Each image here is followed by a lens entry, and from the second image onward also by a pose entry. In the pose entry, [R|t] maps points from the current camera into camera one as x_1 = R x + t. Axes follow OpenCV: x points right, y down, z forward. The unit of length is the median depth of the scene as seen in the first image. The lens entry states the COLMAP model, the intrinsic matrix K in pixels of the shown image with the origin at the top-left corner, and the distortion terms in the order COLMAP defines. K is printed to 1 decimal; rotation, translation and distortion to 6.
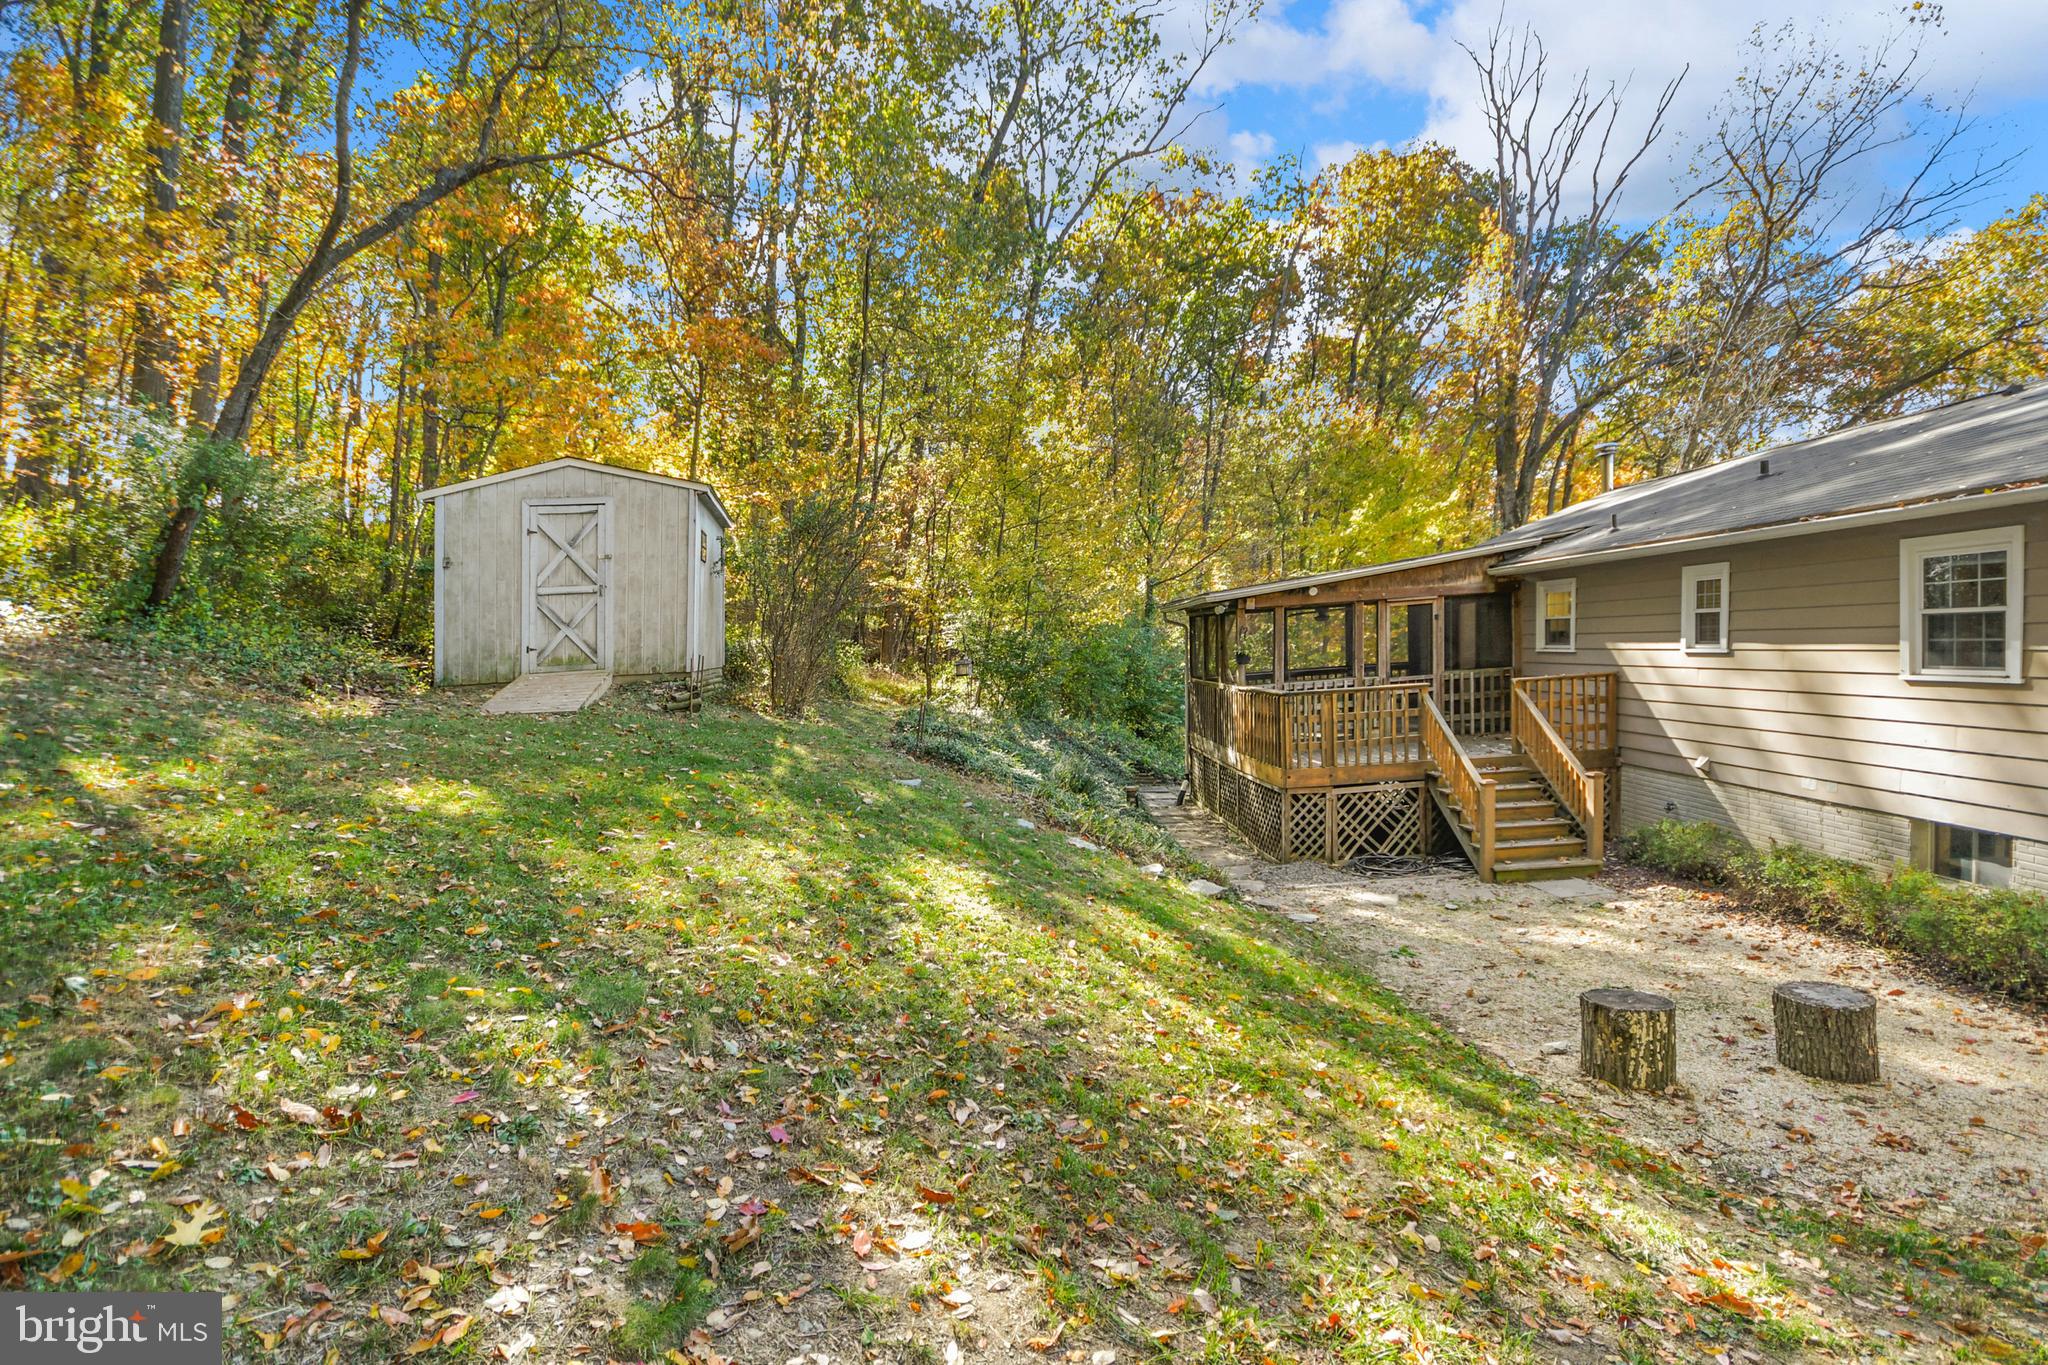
lens RADIAL K [[945.8, 0, 1024.0], [0, 945.8, 682.5], [0, 0, 1]] dist [-0.001383, -0.000587]
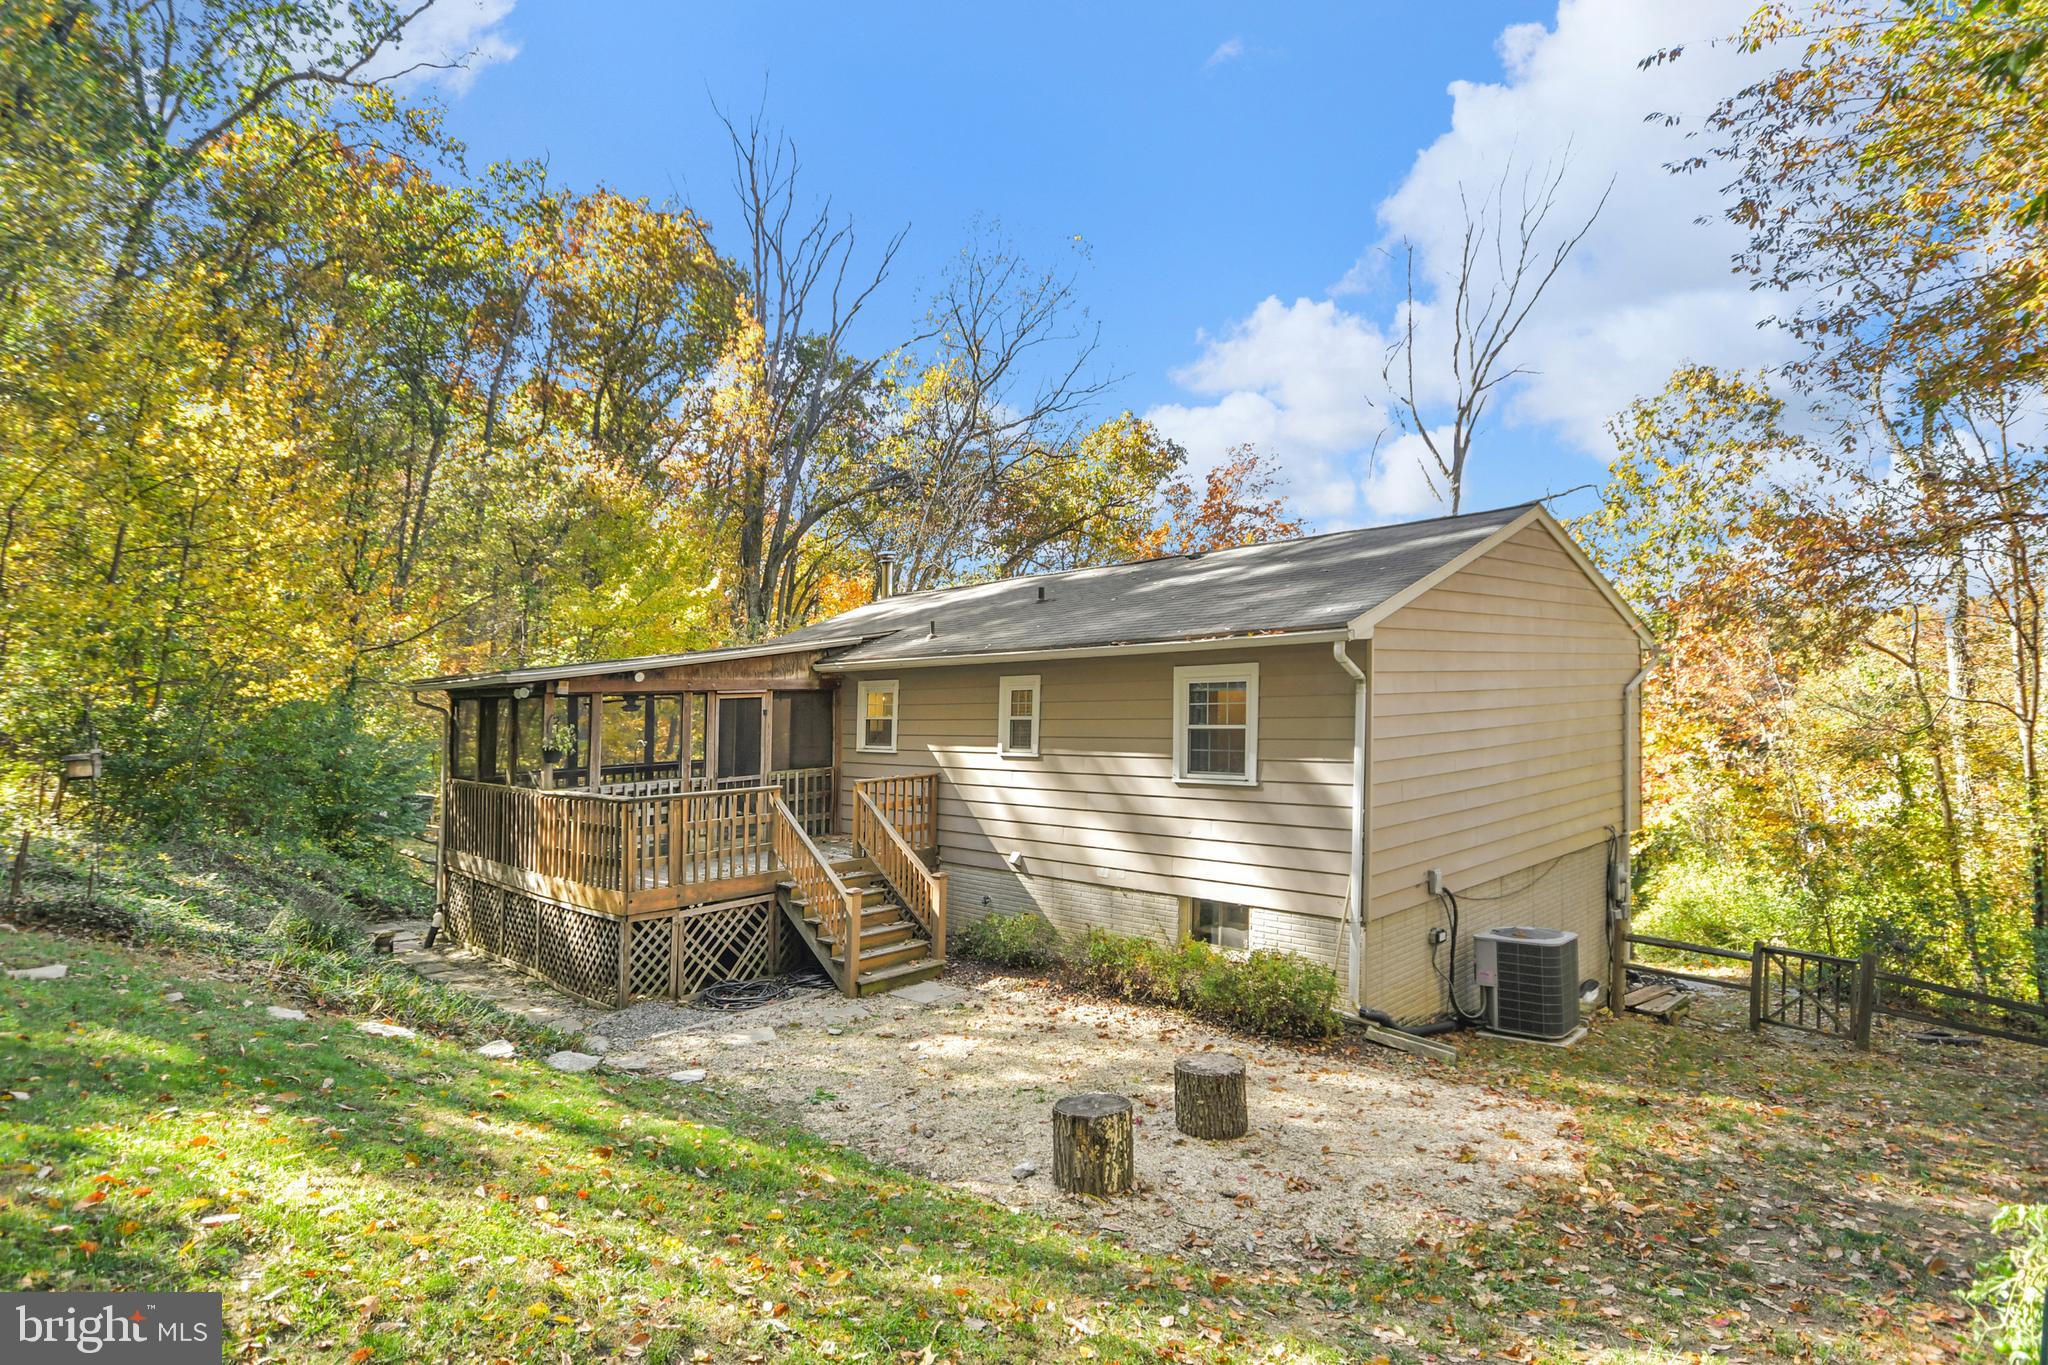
lens RADIAL K [[1043.8, 0, 994.8], [0, 1043.8, 732.0], [0, 0, 1]] dist [0.008715, 0.001241]
pose [[0.741043, 0.025993, 0.670954, -0.097082], [0.002829, 0.999121, -0.041830, -0.008288], [-0.671451, 0.032896, 0.740318, 0.109572]]
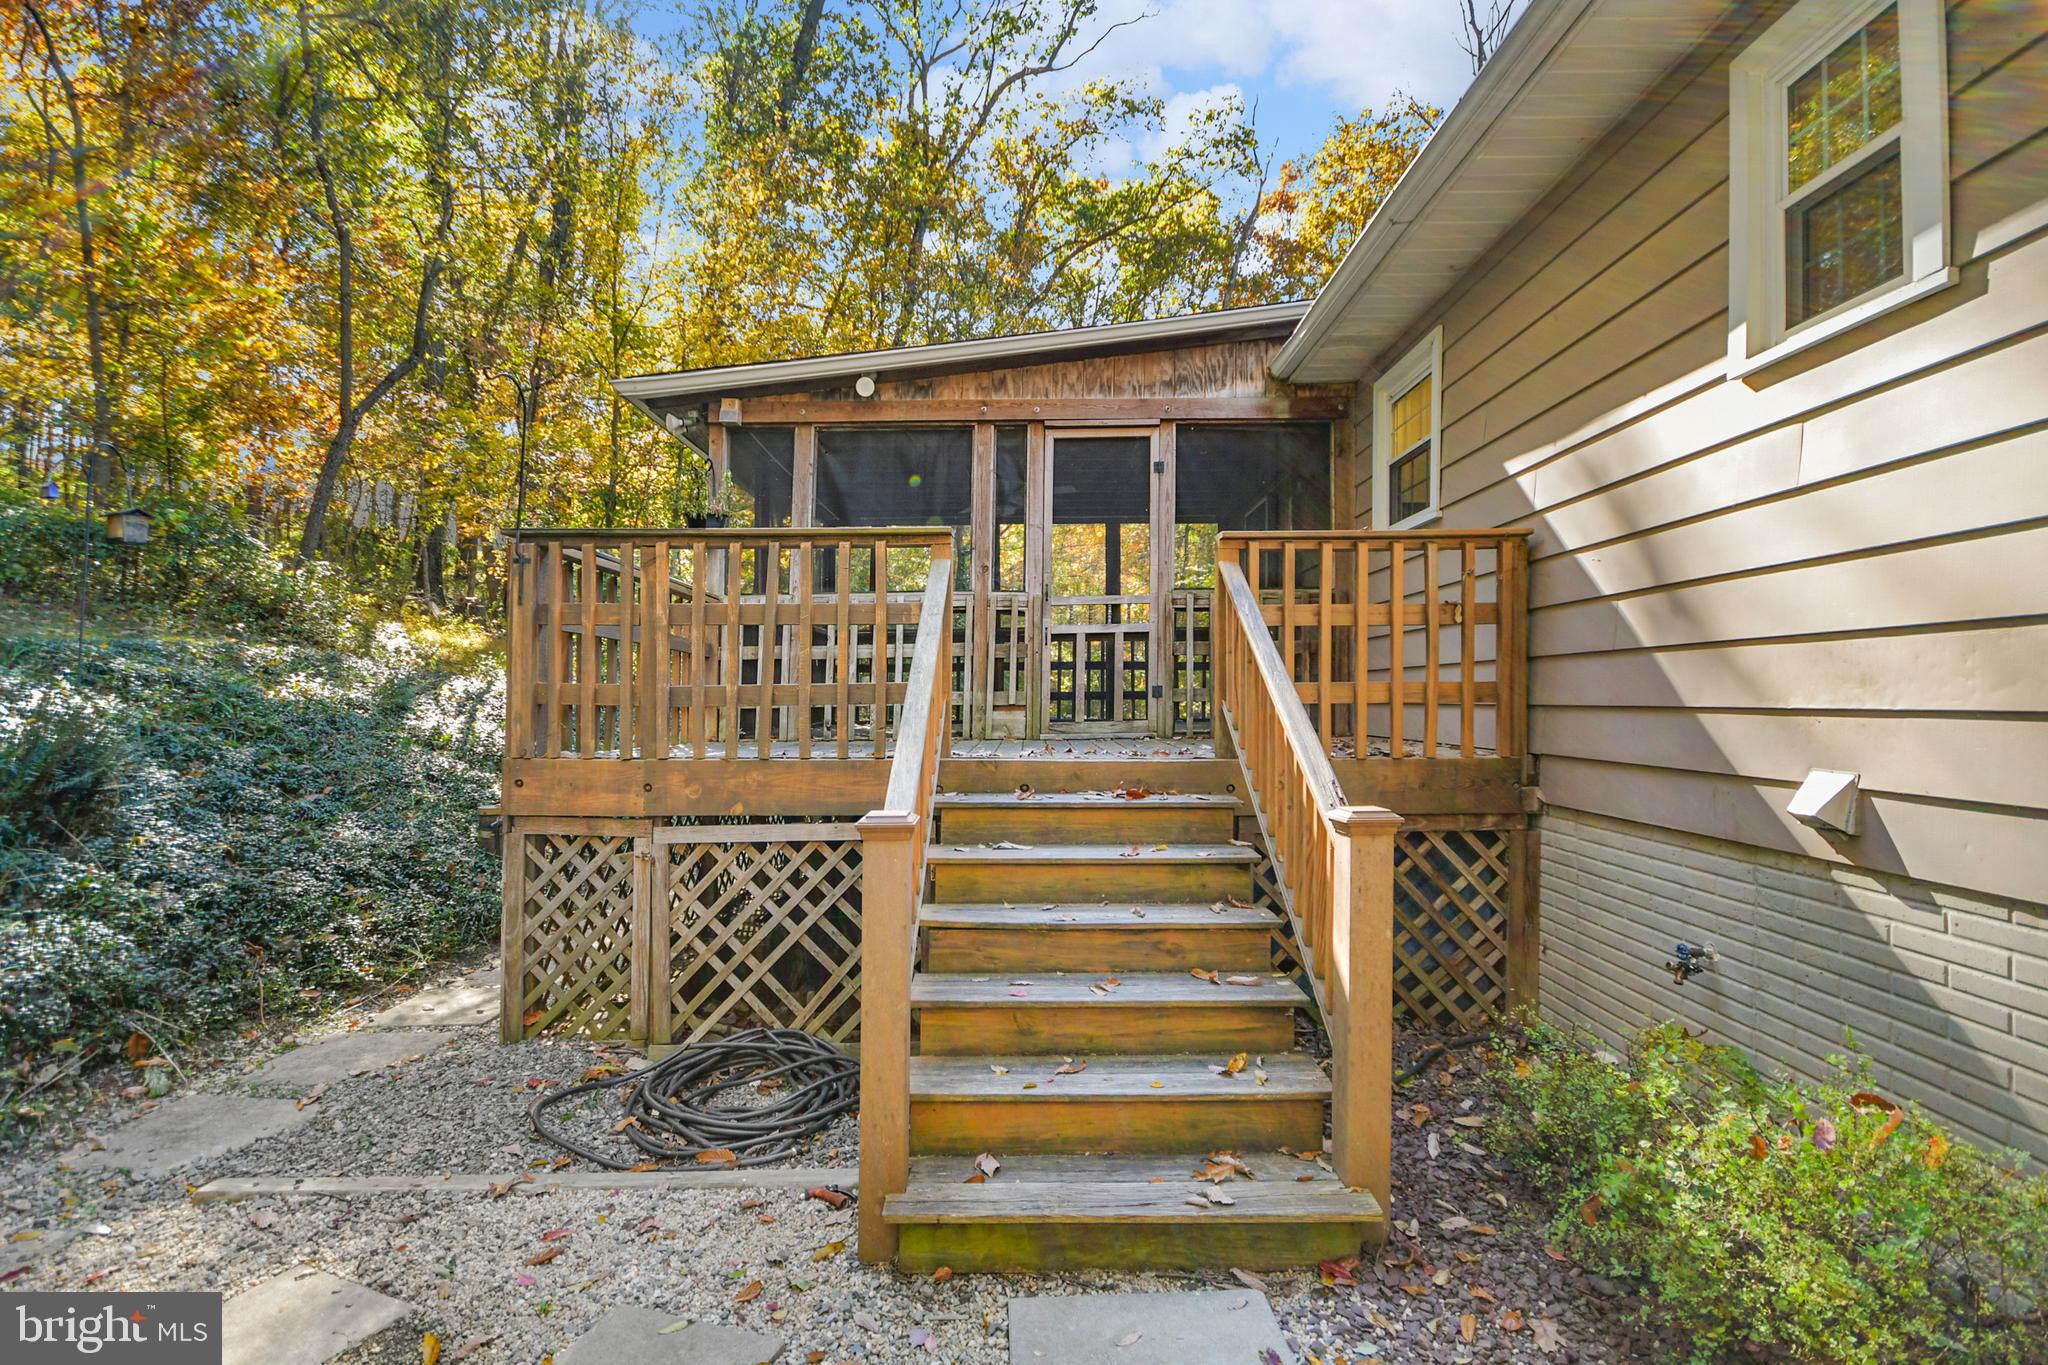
lens RADIAL K [[891.3, 0, 1020.3], [0, 891.3, 655.8], [0, 0, 1]] dist [-0.000230, -0.000195]
pose [[0.997145, 0.051682, -0.055058, 0.468319], [-0.056216, 0.994857, -0.084261, 0.070986], [0.050420, 0.087115, 0.994921, 0.680632]]
